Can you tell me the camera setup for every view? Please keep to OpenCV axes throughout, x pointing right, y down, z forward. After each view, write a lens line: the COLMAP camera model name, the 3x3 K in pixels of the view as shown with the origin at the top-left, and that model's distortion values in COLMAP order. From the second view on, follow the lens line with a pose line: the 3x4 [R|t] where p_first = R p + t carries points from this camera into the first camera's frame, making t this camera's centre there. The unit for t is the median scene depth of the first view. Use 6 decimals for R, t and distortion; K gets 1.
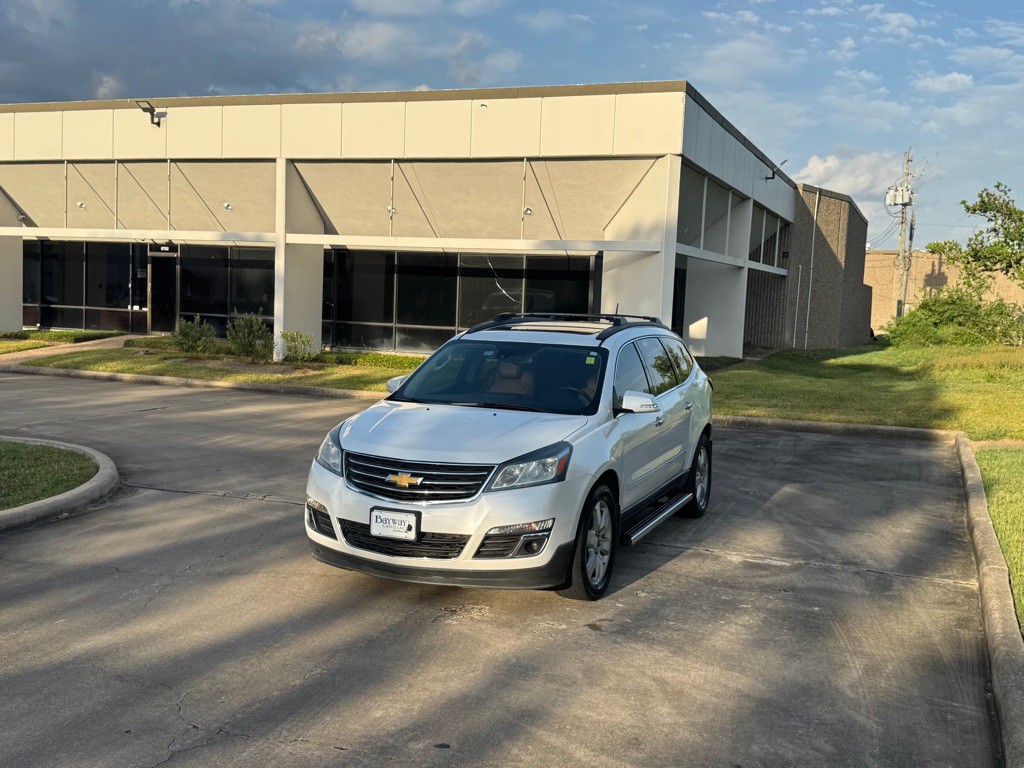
lens RADIAL K [[1051.1, 0, 511.2], [0, 1051.1, 372.8], [0, 0, 1]] dist [0.165446, -0.300217]
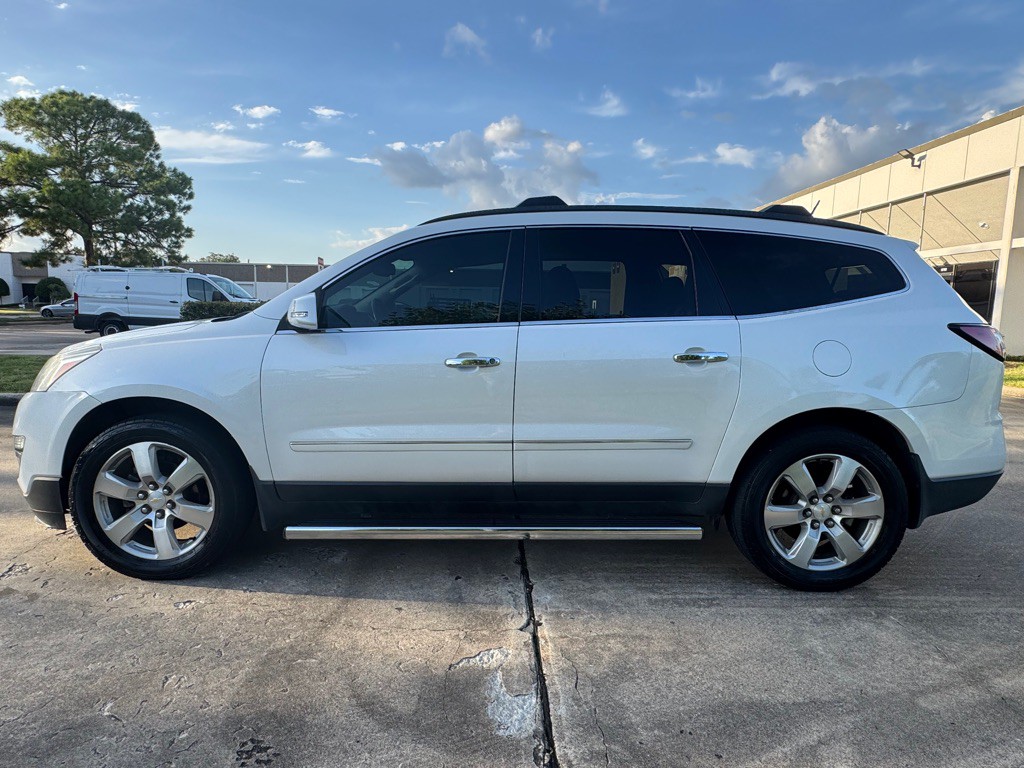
lens RADIAL K [[607.3, 0, 512.0], [0, 607.3, 384.0], [0, 0, 1]] dist [0.000221, -0.000640]
pose [[0.396559, 0.084959, -0.914069, 0.386429], [-0.074367, 0.995409, 0.060256, 0.031722], [0.914992, 0.044081, 0.401056, 0.766122]]
